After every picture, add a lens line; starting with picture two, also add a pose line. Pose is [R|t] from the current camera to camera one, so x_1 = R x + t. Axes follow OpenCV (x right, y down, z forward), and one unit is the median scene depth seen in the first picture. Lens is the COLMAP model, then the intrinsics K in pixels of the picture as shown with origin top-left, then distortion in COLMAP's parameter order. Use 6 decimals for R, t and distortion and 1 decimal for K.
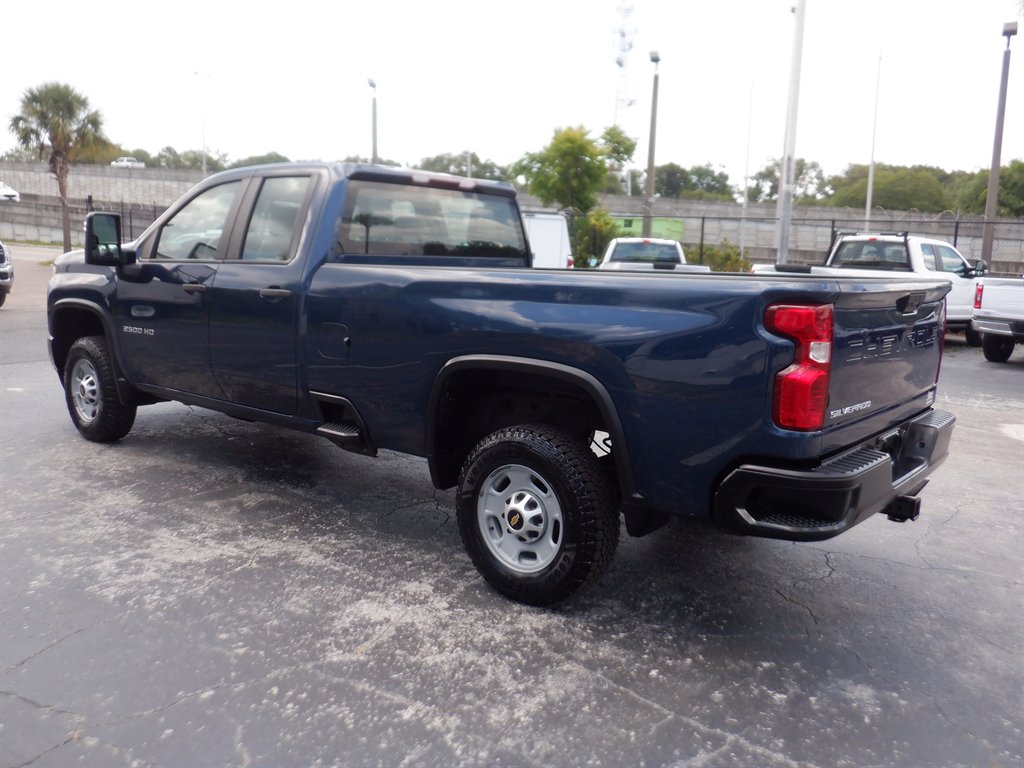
lens RADIAL K [[826.4, 0, 518.9], [0, 826.4, 383.7], [0, 0, 1]] dist [-0.007063, 0.000500]
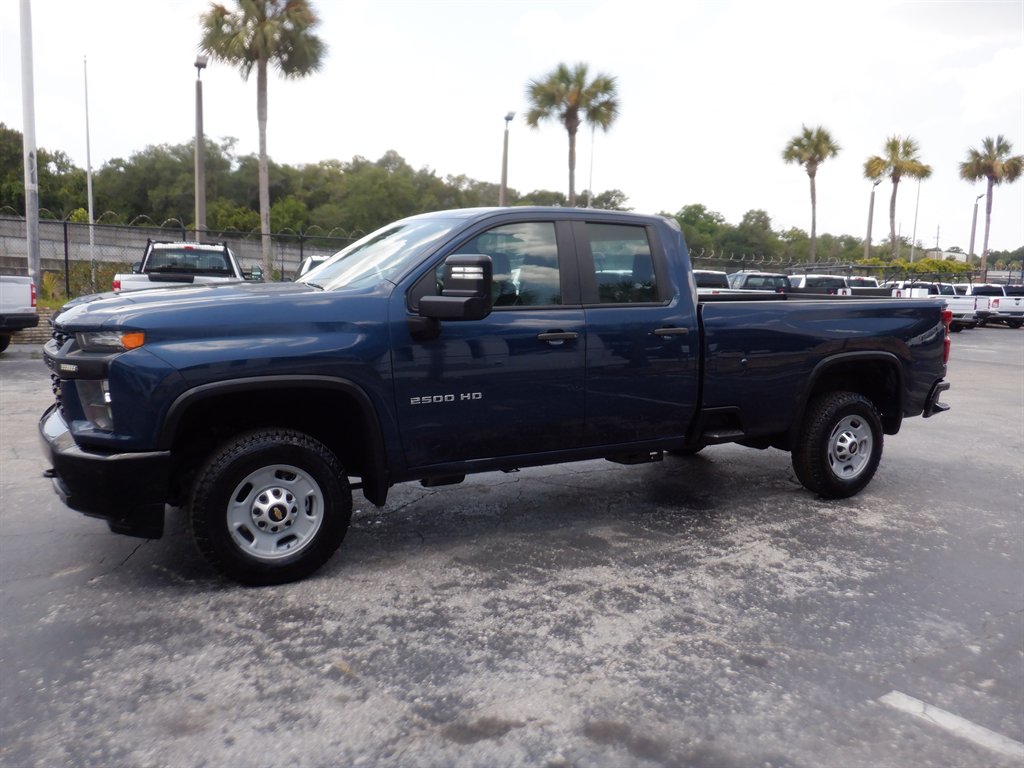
lens RADIAL K [[821.1, 0, 510.1], [0, 821.1, 398.3], [0, 0, 1]] dist [-0.012486, 0.006203]
pose [[0.375224, -0.159394, 0.913127, -1.387449], [0.134226, 0.984065, 0.116620, -0.175257], [-0.917164, 0.078806, 0.390639, 0.762231]]
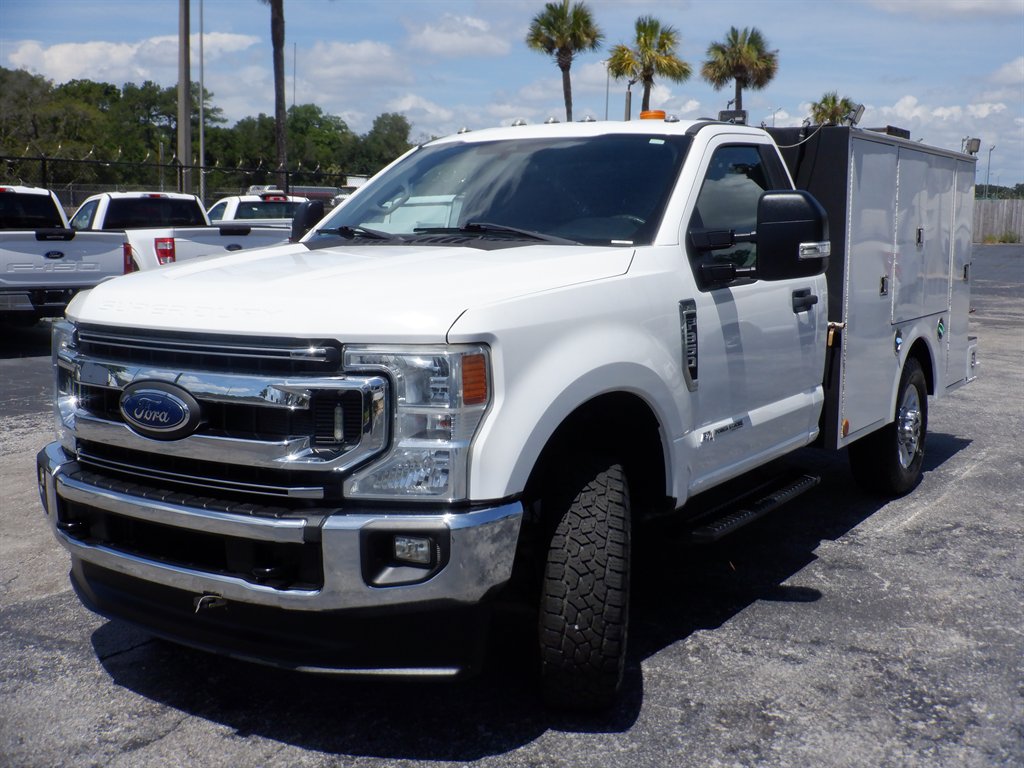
lens RADIAL K [[1140.8, 0, 522.3], [0, 1140.8, 363.7], [0, 0, 1]] dist [0.011831, -0.026016]
pose [[-0.020986, -0.161437, 0.986660, -1.114147], [0.147857, 0.975524, 0.162760, -0.313084], [-0.988786, 0.149301, 0.003397, 1.655373]]
